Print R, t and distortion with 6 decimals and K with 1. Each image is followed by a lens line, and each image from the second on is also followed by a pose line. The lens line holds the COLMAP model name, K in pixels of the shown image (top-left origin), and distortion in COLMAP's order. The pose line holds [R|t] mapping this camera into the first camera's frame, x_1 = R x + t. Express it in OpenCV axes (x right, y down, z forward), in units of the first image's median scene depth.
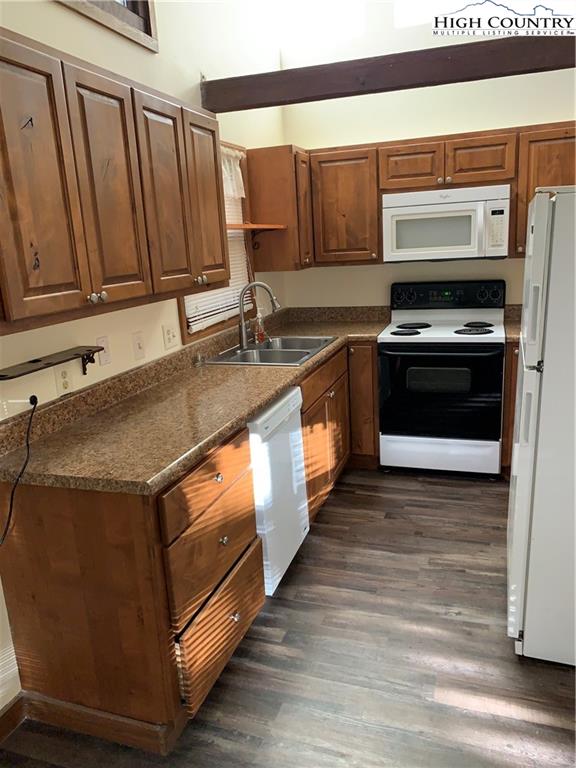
lens RADIAL K [[585.7, 0, 283.9], [0, 585.7, 392.0], [0, 0, 1]] dist [0.029110, -0.029973]
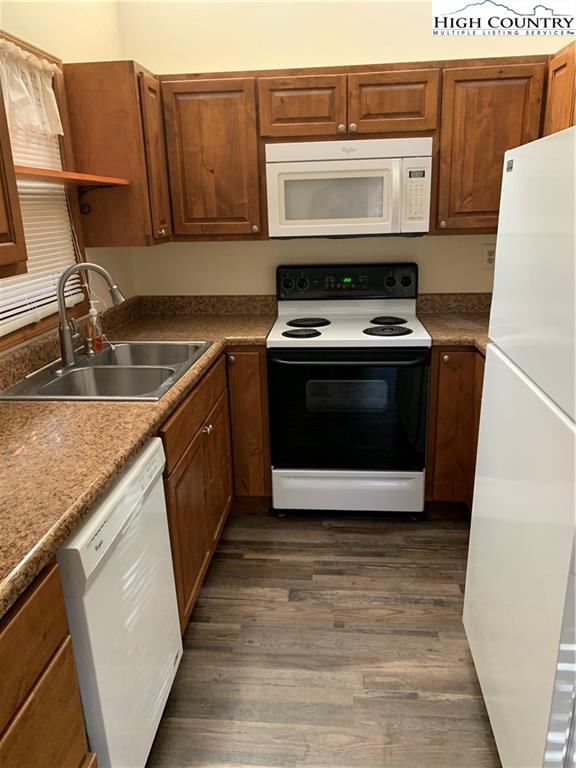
lens RADIAL K [[585.7, 0, 284.3], [0, 585.7, 378.9], [0, 0, 1]] dist [0.029110, -0.029973]
pose [[0.971237, -0.038002, 0.235064, 0.010776], [0.033716, 0.999184, 0.022230, -0.071596], [-0.235717, -0.013666, 0.971726, 0.333609]]
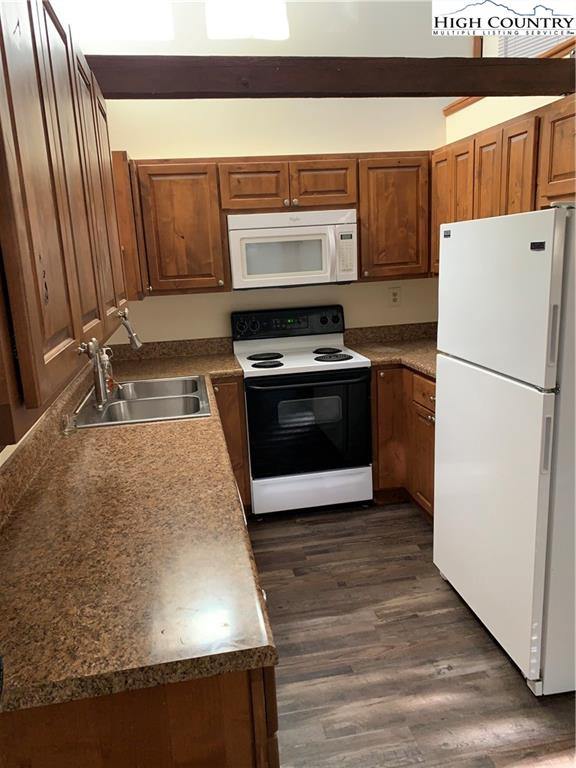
lens RADIAL K [[585.7, 0, 280.5], [0, 585.7, 385.9], [0, 0, 1]] dist [0.029110, -0.029973]
pose [[0.878727, -0.098020, 0.467153, -0.242903], [0.126386, 0.991537, -0.029687, -0.045611], [-0.460289, 0.085128, 0.883678, 0.222503]]
